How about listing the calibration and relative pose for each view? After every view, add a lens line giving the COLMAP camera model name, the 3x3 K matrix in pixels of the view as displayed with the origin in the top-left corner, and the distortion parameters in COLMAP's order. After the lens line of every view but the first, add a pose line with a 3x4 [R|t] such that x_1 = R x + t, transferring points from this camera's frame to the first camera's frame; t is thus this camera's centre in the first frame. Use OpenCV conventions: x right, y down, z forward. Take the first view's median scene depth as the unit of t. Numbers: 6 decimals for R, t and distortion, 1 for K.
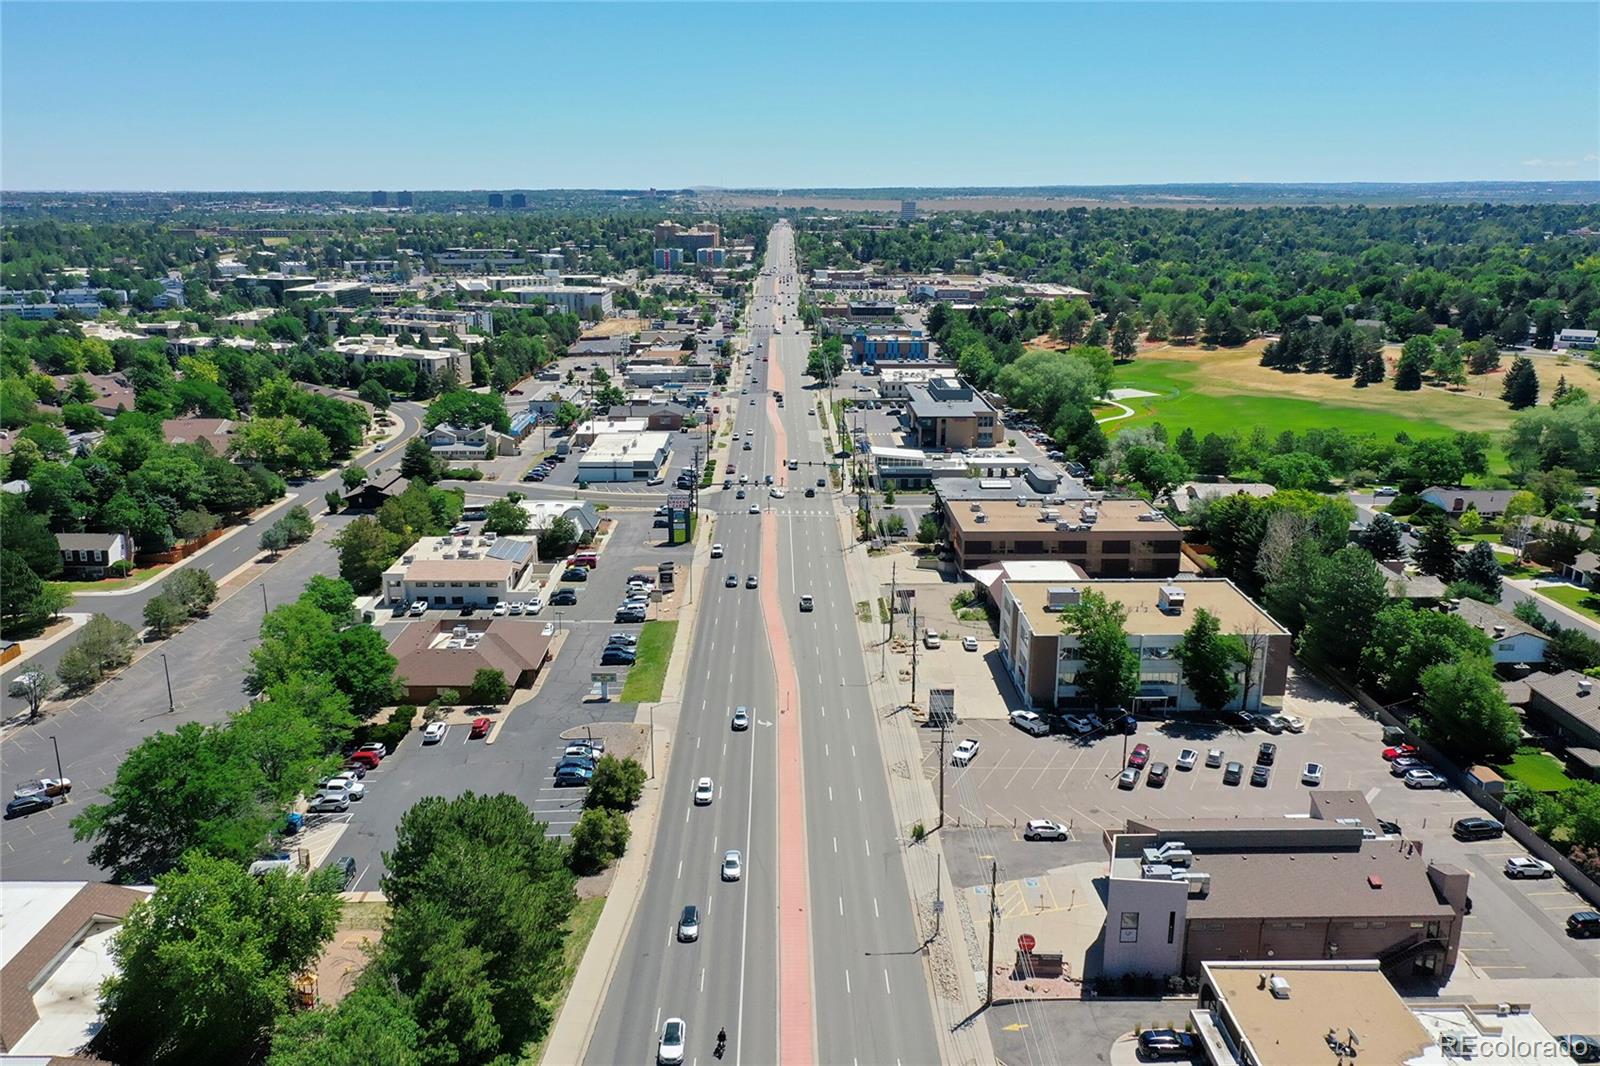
lens RADIAL K [[1257.9, 0, 802.2], [0, 1257.9, 534.1], [0, 0, 1]] dist [0.005556, -0.004505]
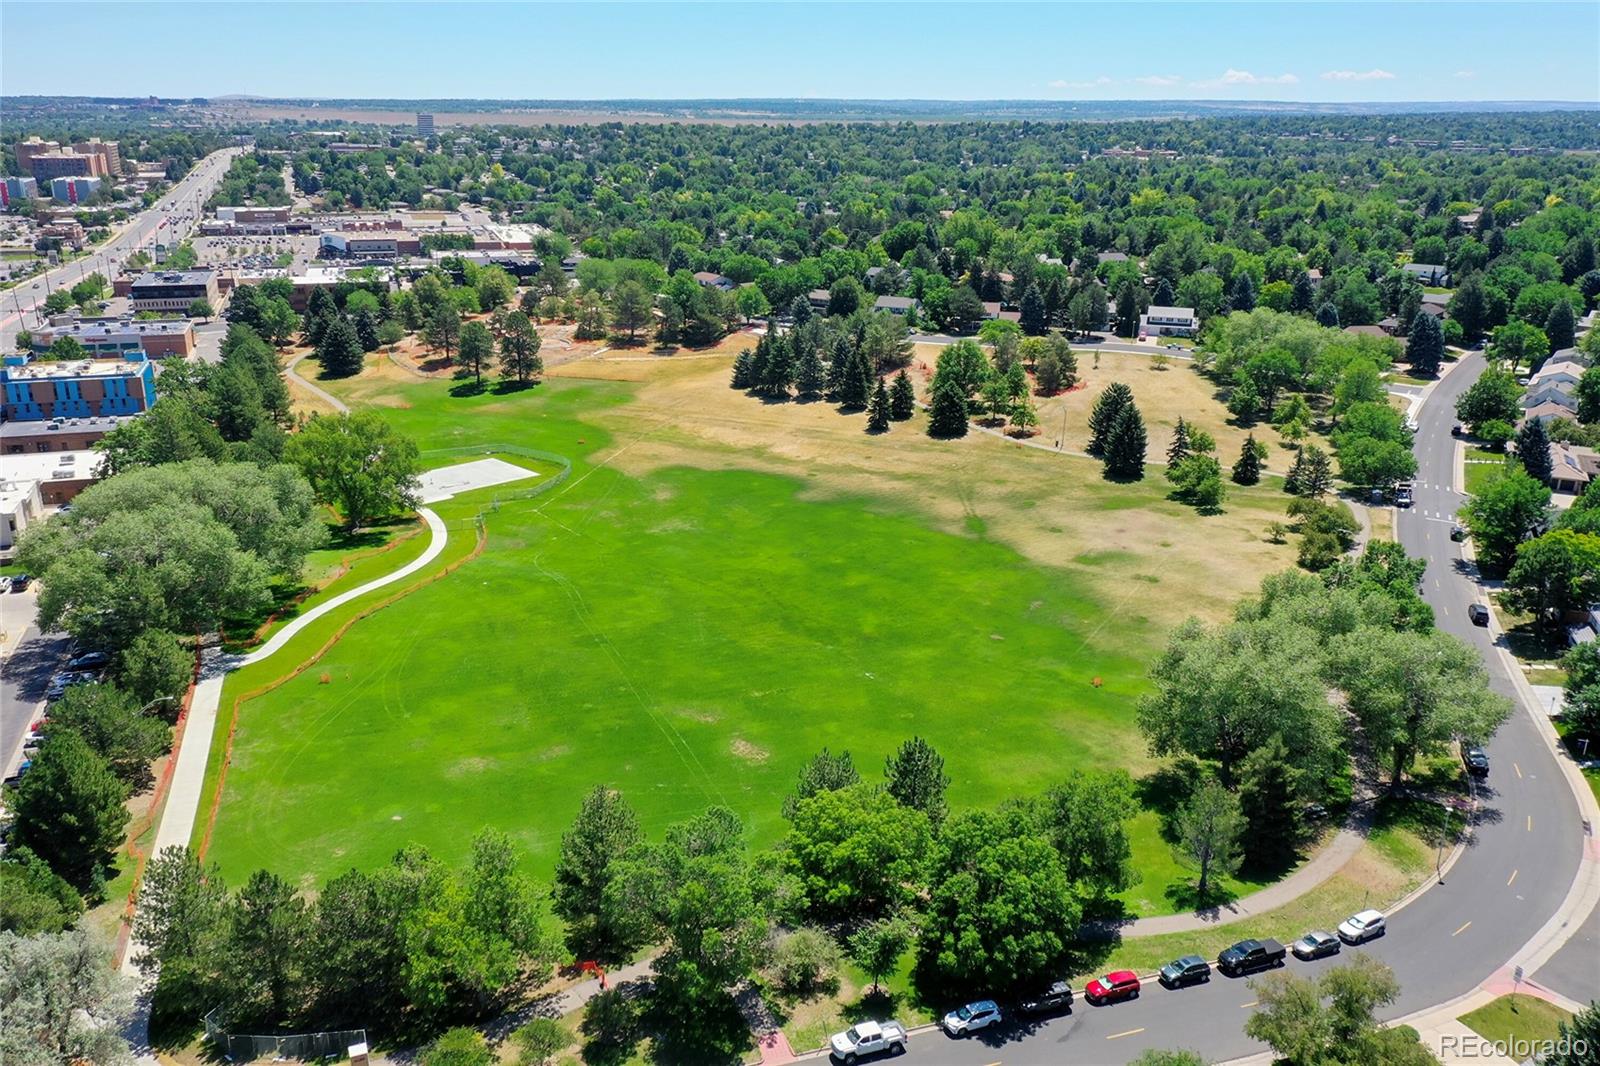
lens RADIAL K [[1257.9, 0, 797.5], [0, 1257.9, 531.5], [0, 0, 1]] dist [0.005556, -0.004505]
pose [[0.950610, -0.090257, 0.296977, 0.124962], [0.072082, 0.994824, 0.071615, -0.064404], [-0.301903, -0.046671, 0.952195, 0.242991]]
